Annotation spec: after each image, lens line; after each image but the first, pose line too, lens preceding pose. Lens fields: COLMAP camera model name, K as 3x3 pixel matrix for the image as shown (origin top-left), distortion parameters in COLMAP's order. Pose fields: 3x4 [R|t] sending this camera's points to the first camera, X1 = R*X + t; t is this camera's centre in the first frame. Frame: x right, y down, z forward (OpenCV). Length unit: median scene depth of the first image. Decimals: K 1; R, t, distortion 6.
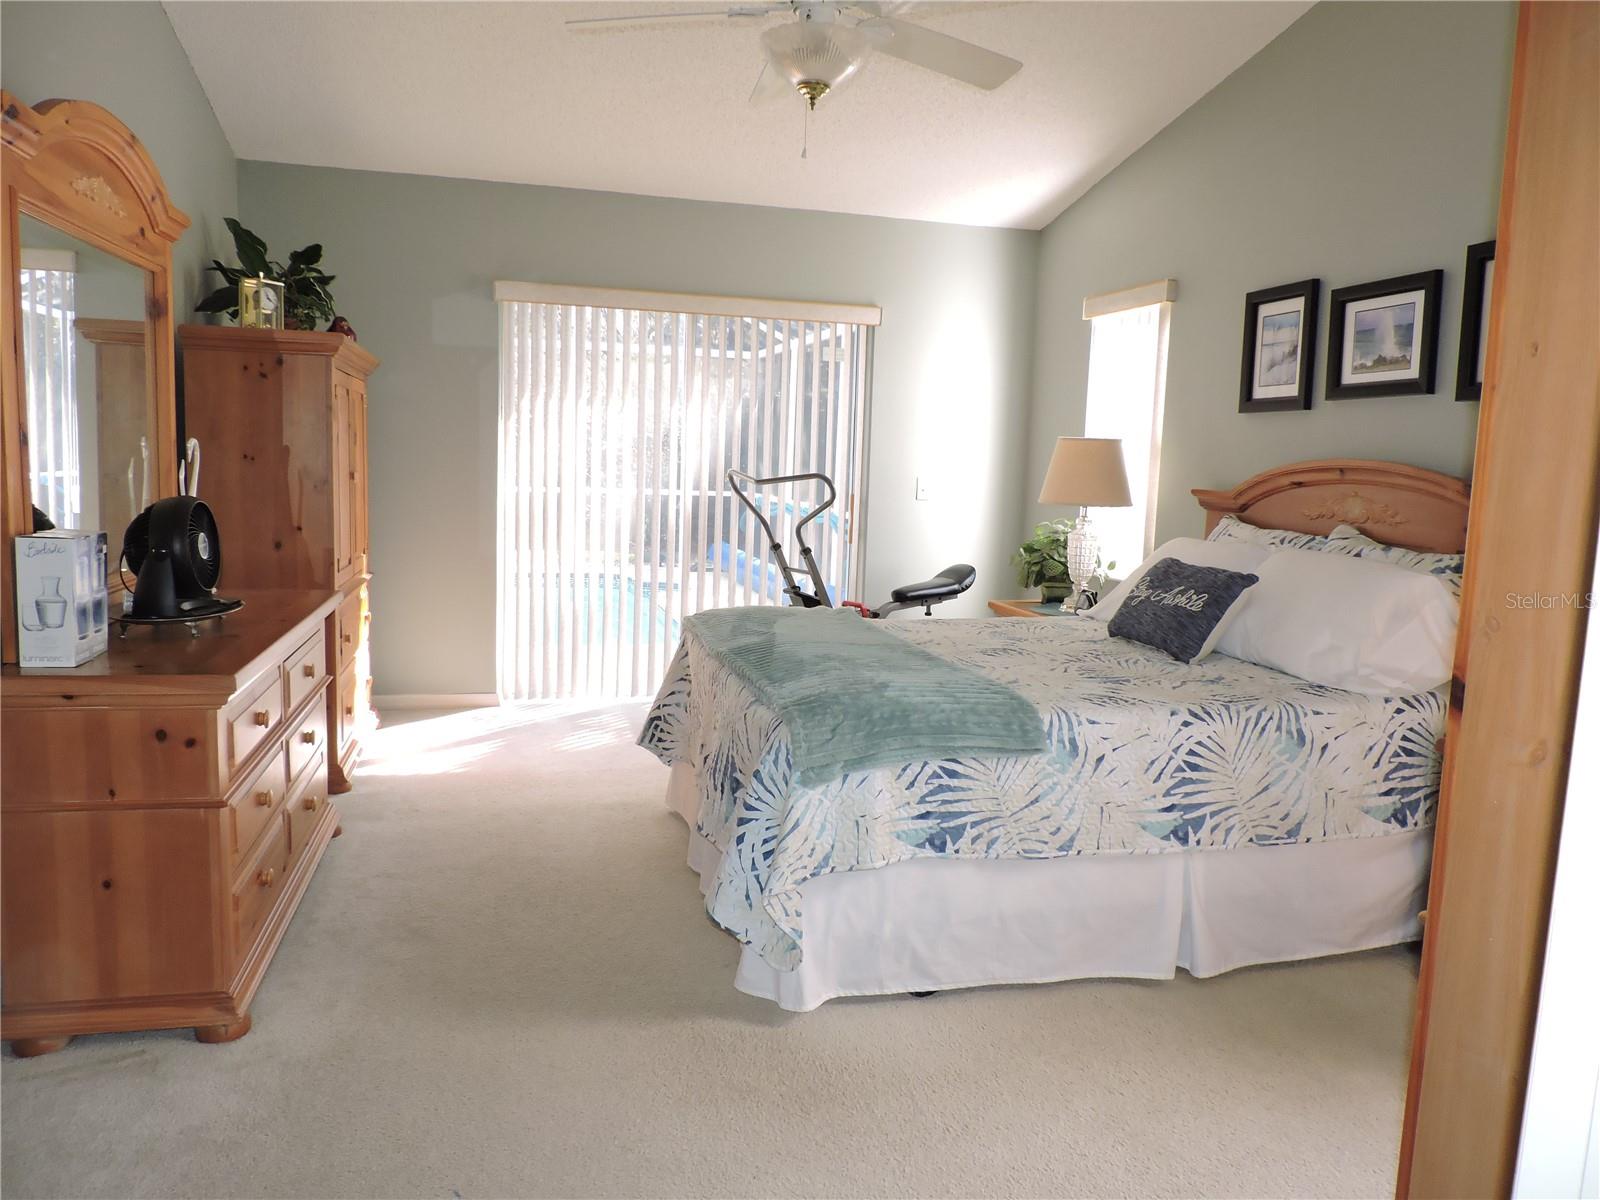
lens RADIAL K [[1136.0, 0, 805.3], [0, 1136.0, 595.0], [0, 0, 1]] dist [-0.020825, 0.003050]
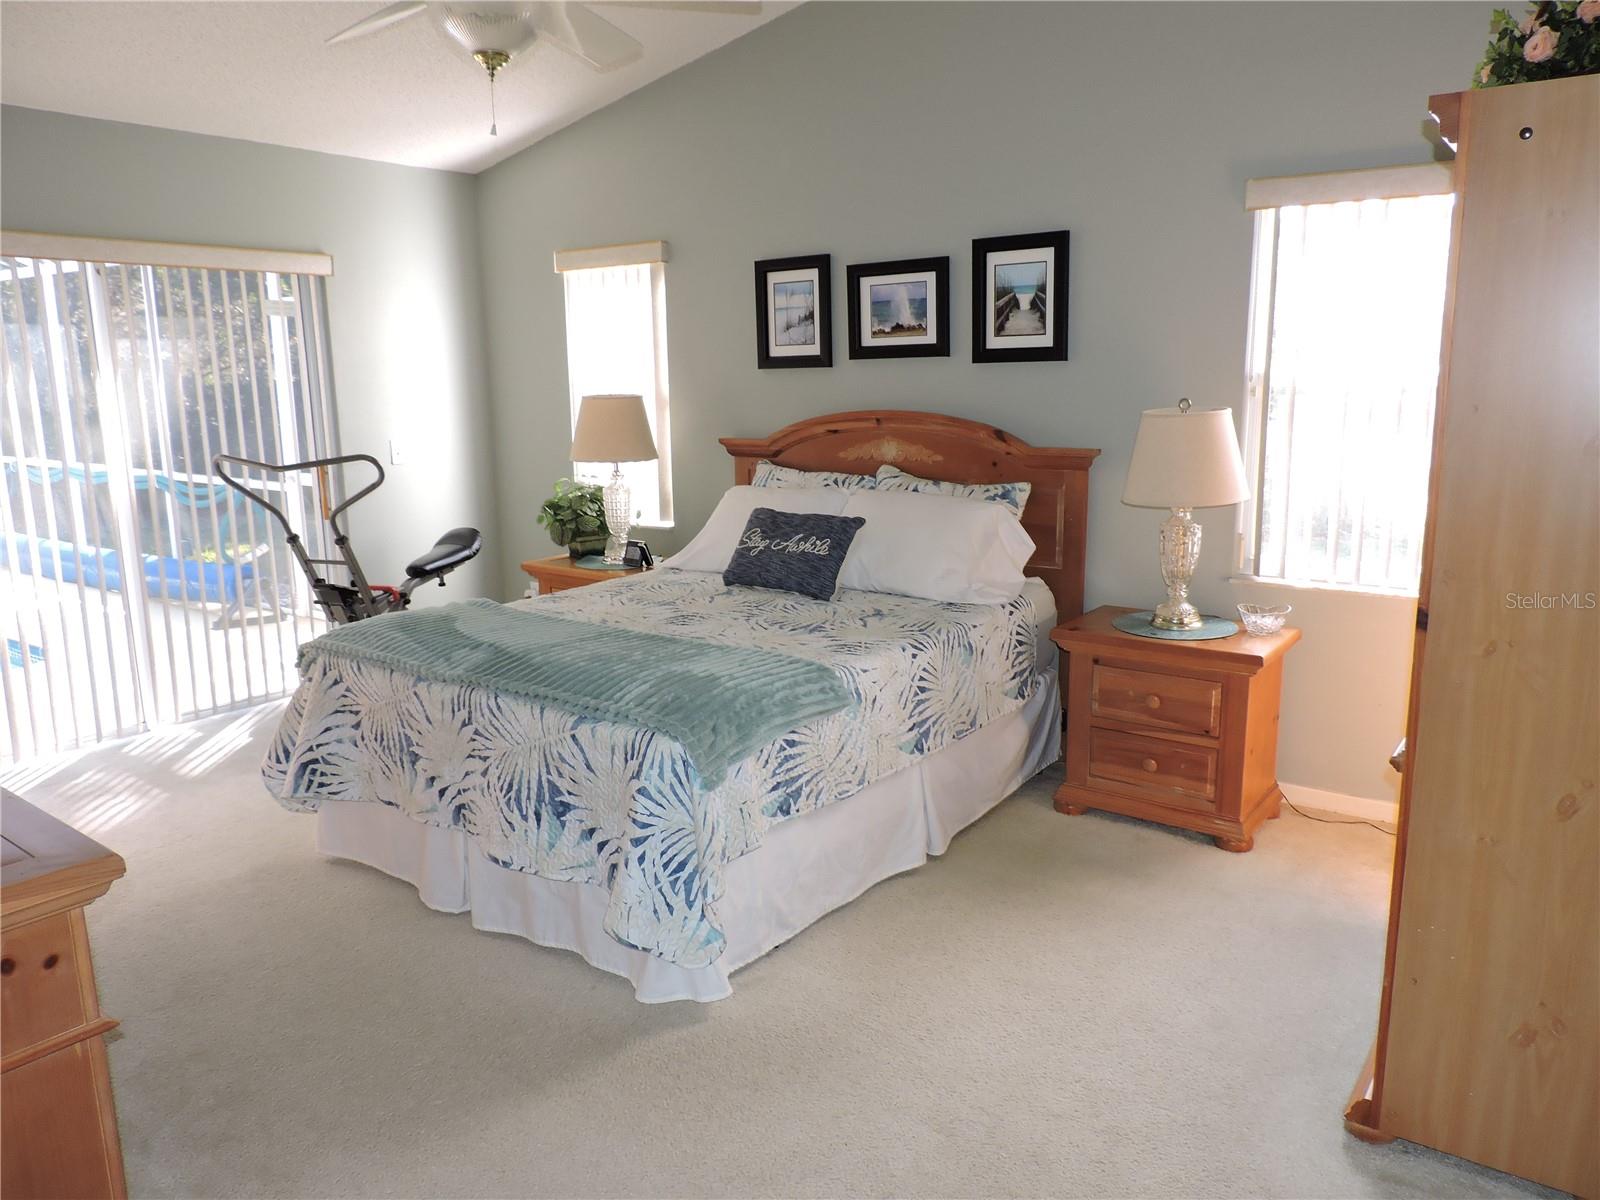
lens RADIAL K [[1136.0, 0, 803.2], [0, 1136.0, 594.3], [0, 0, 1]] dist [-0.020825, 0.003050]
pose [[0.781361, -0.164627, 0.601975, -0.376836], [0.117104, 0.986122, 0.117682, -0.085274], [-0.612994, -0.021458, 0.789796, 0.096661]]
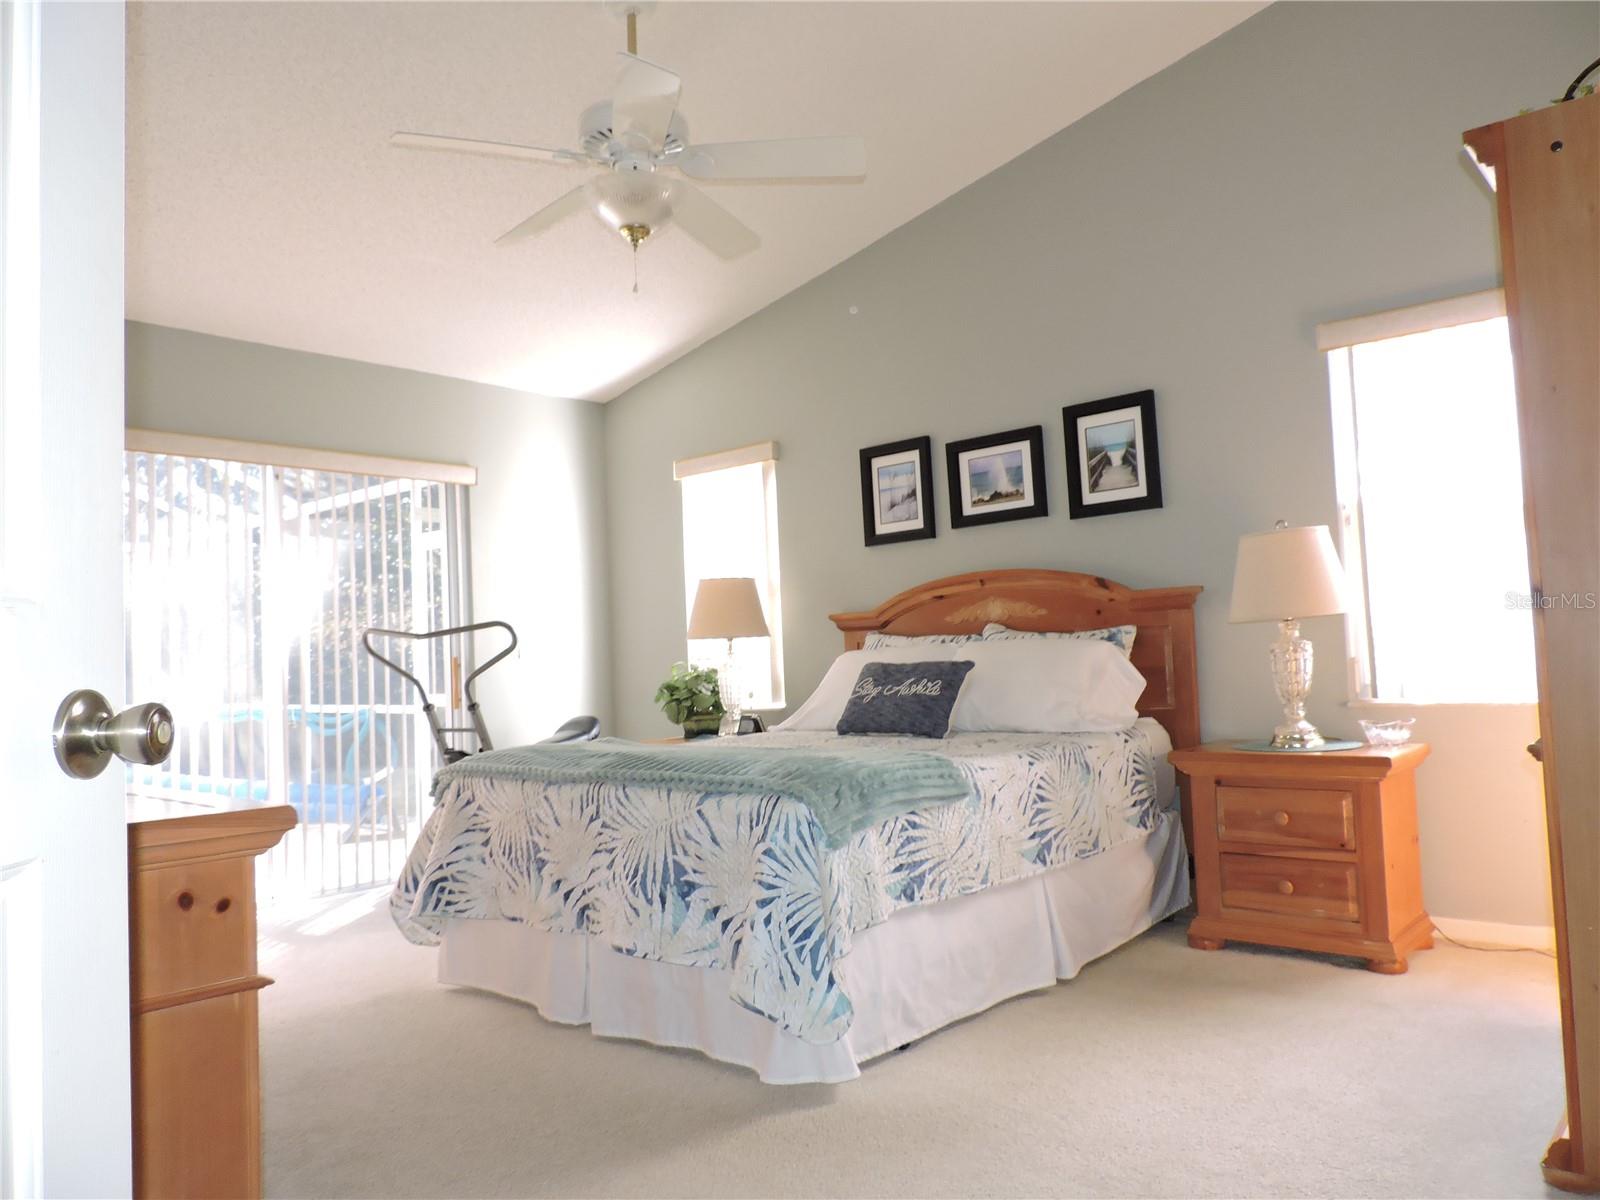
lens RADIAL K [[1136.0, 0, 804.7], [0, 1136.0, 595.2], [0, 0, 1]] dist [-0.020825, 0.003050]
pose [[0.829292, -0.037273, 0.557572, -0.425735], [0.137303, 0.980777, -0.138650, 0.057615], [-0.541685, 0.191538, 0.818468, 0.084373]]
